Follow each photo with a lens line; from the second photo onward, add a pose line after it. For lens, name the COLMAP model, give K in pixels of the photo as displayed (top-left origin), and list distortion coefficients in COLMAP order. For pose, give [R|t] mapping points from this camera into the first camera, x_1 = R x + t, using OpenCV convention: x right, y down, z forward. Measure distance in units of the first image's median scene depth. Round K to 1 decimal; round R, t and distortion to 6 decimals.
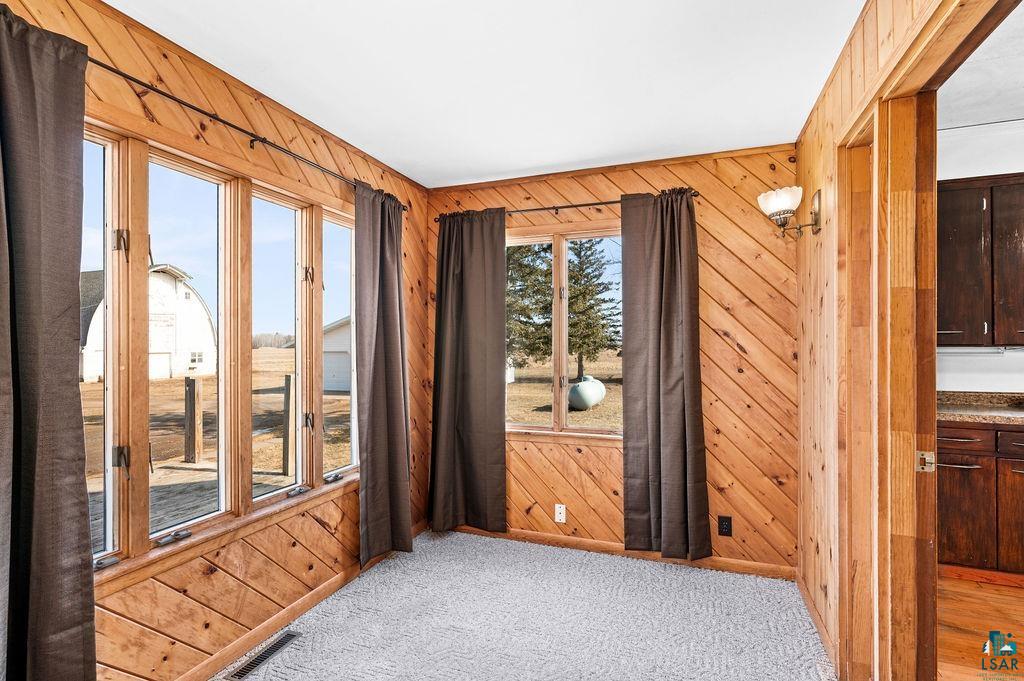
lens RADIAL K [[494.5, 0, 510.8], [0, 494.5, 344.8], [0, 0, 1]] dist [-0.016448, 0.000026]
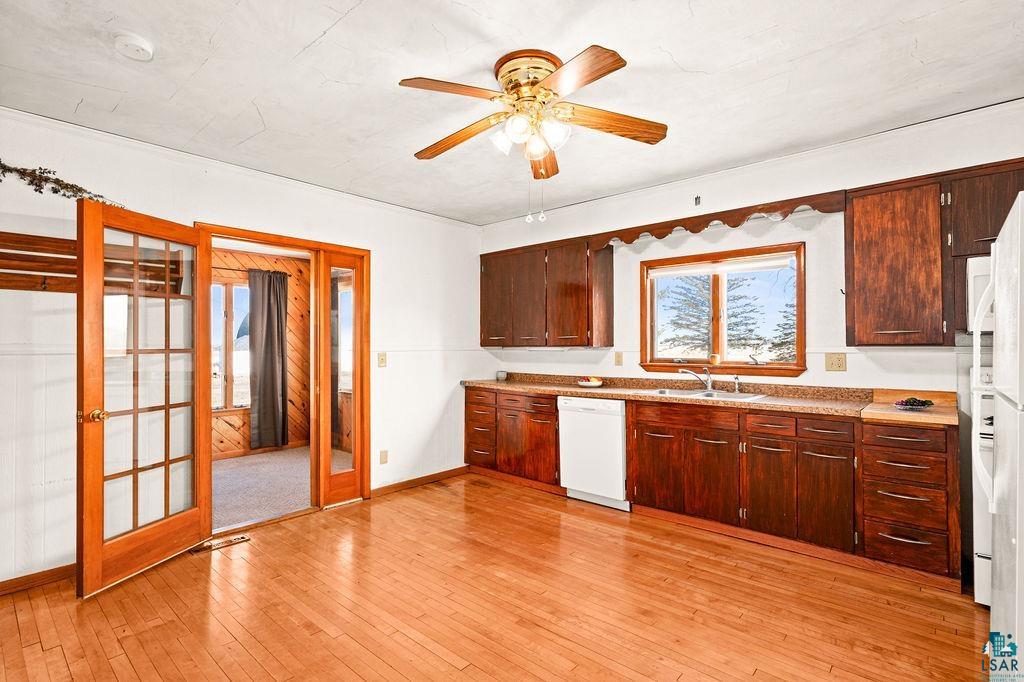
lens RADIAL K [[494.5, 0, 510.4], [0, 494.5, 340.8], [0, 0, 1]] dist [-0.016448, 0.000026]
pose [[0.936231, -0.005344, -0.351345, 1.502596], [0.000428, 0.999901, -0.014067, 0.012325], [0.351385, 0.013020, 0.936140, -0.615386]]
